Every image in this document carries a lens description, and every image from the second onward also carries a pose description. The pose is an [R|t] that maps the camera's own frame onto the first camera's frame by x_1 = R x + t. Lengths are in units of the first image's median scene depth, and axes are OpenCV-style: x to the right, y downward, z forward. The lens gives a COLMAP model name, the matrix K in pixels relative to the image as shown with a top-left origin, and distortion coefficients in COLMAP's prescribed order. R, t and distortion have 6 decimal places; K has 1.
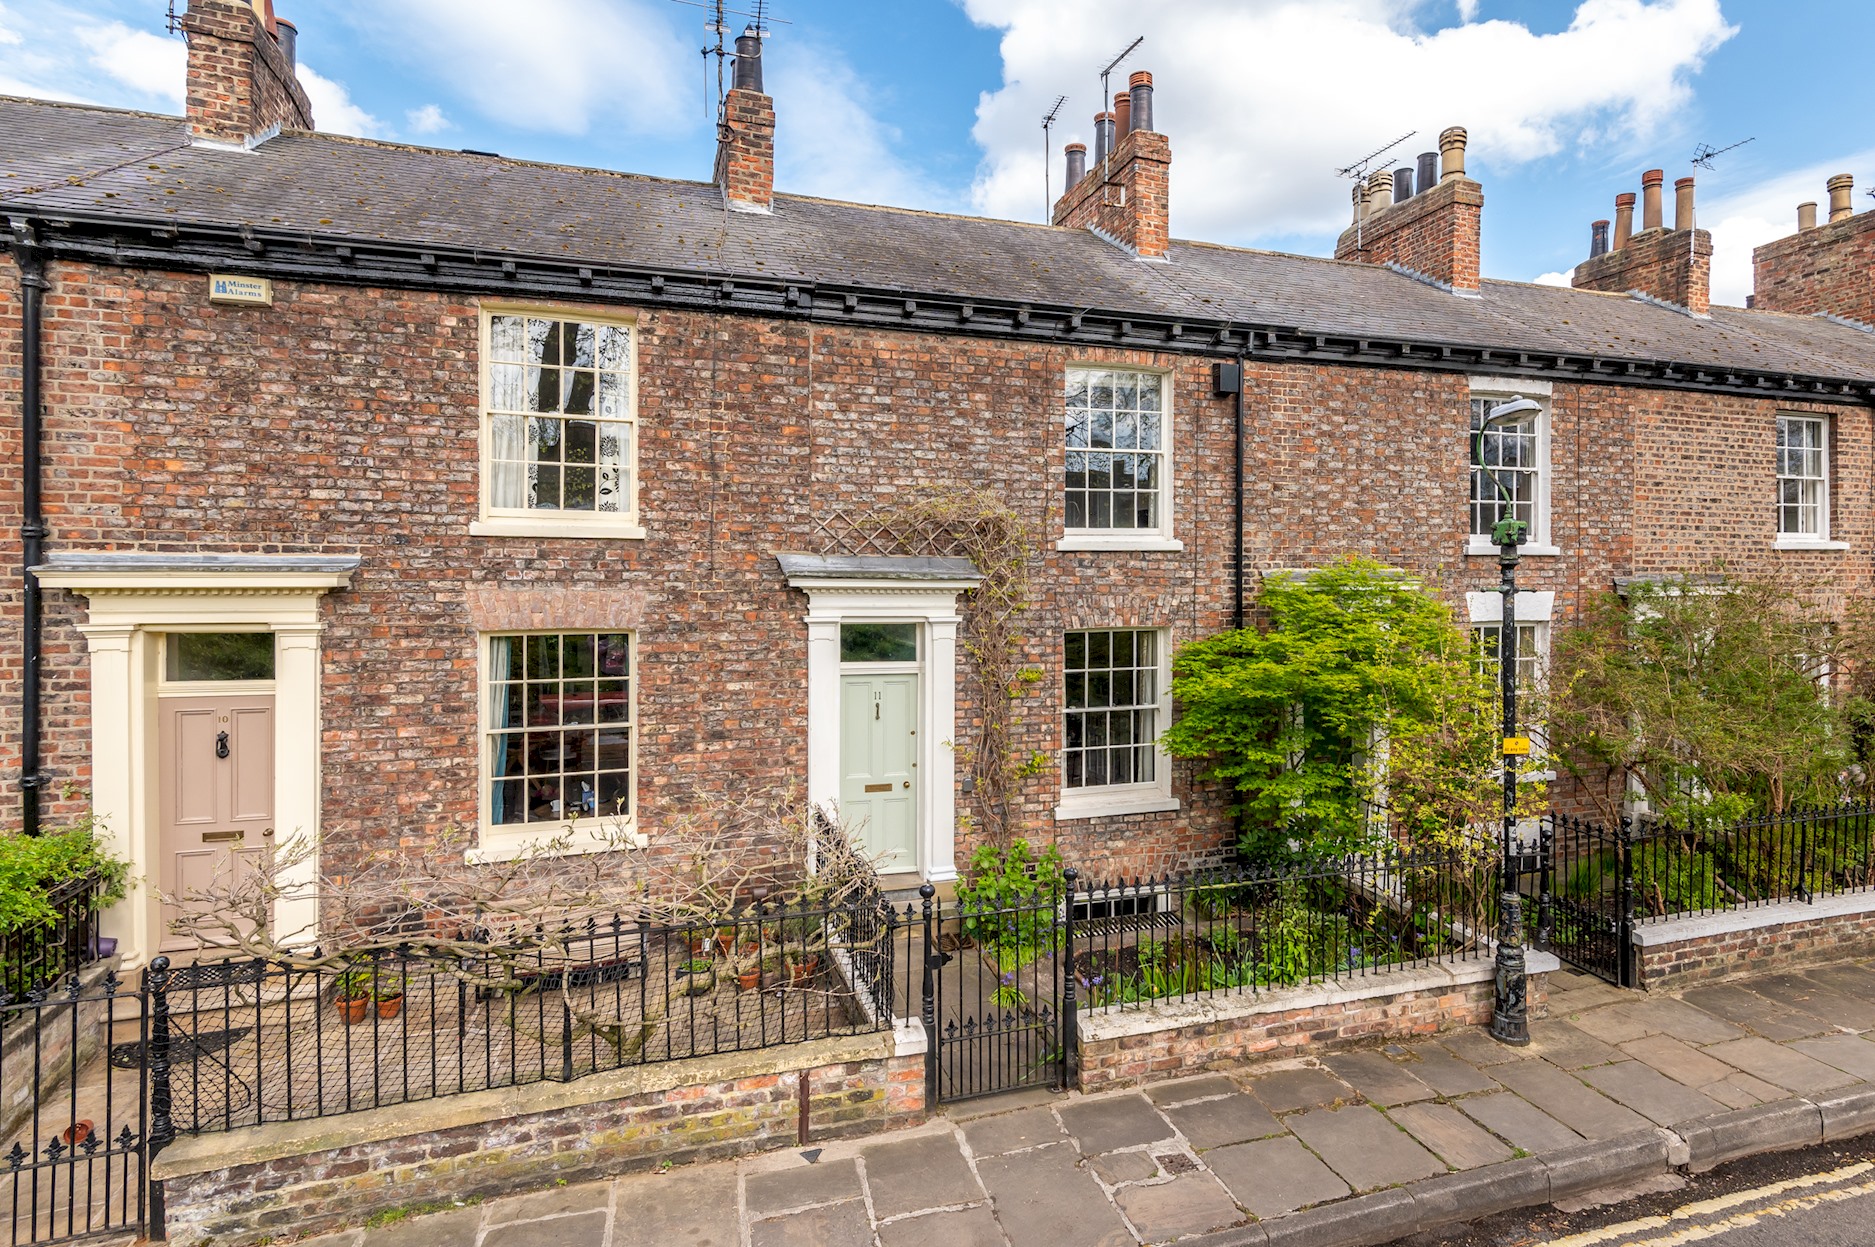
lens RADIAL K [[863.4, 0, 1032.4], [0, 863.4, 597.2], [0, 0, 1]] dist [0.002951, -0.003384]
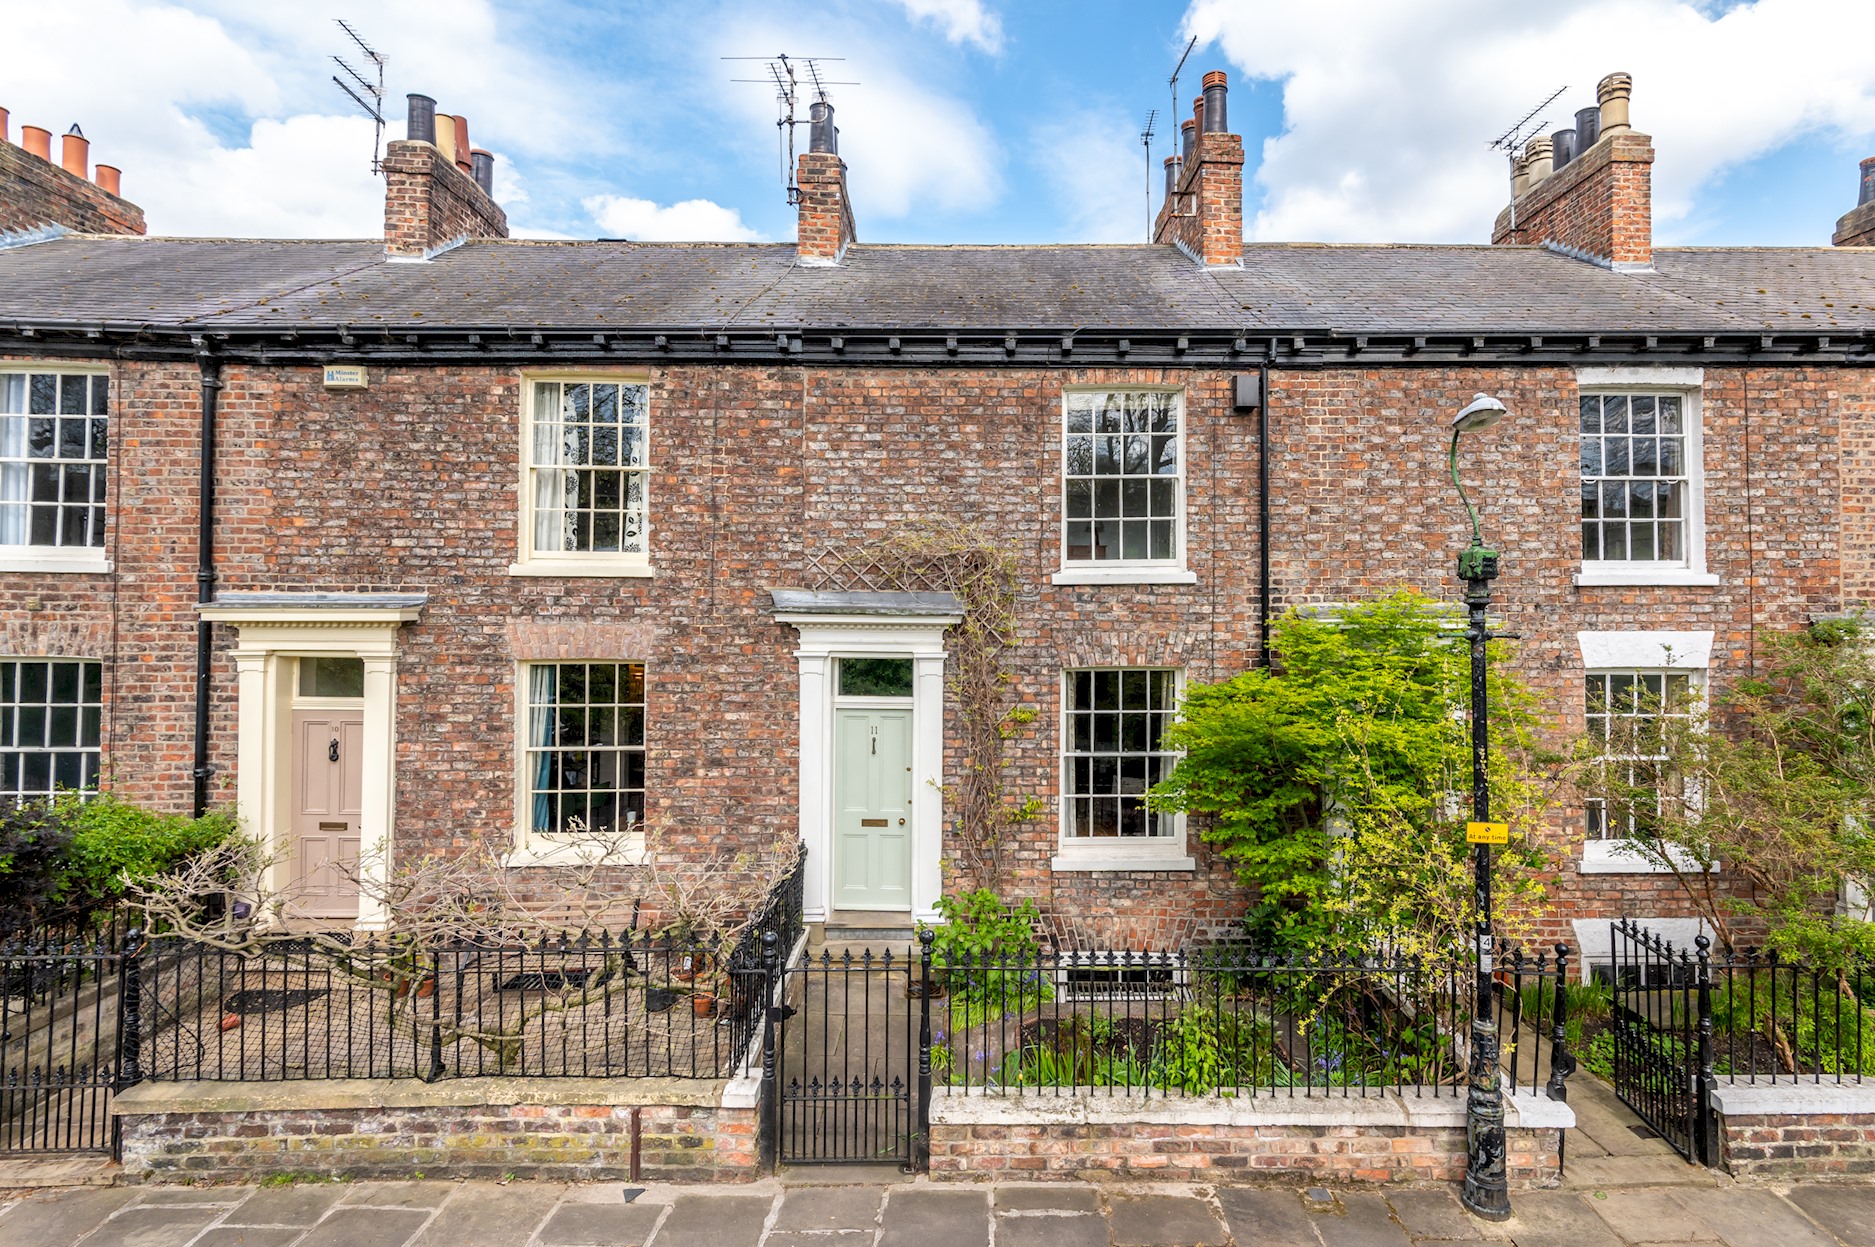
lens RADIAL K [[860.8, 0, 1044.9], [0, 860.8, 597.0], [0, 0, 1]] dist [0.000850, -0.002222]
pose [[0.960195, -0.000864, -0.279328, 0.331917], [-0.007040, 0.999603, -0.027291, -0.016815], [0.279240, 0.028171, 0.959808, 0.104834]]
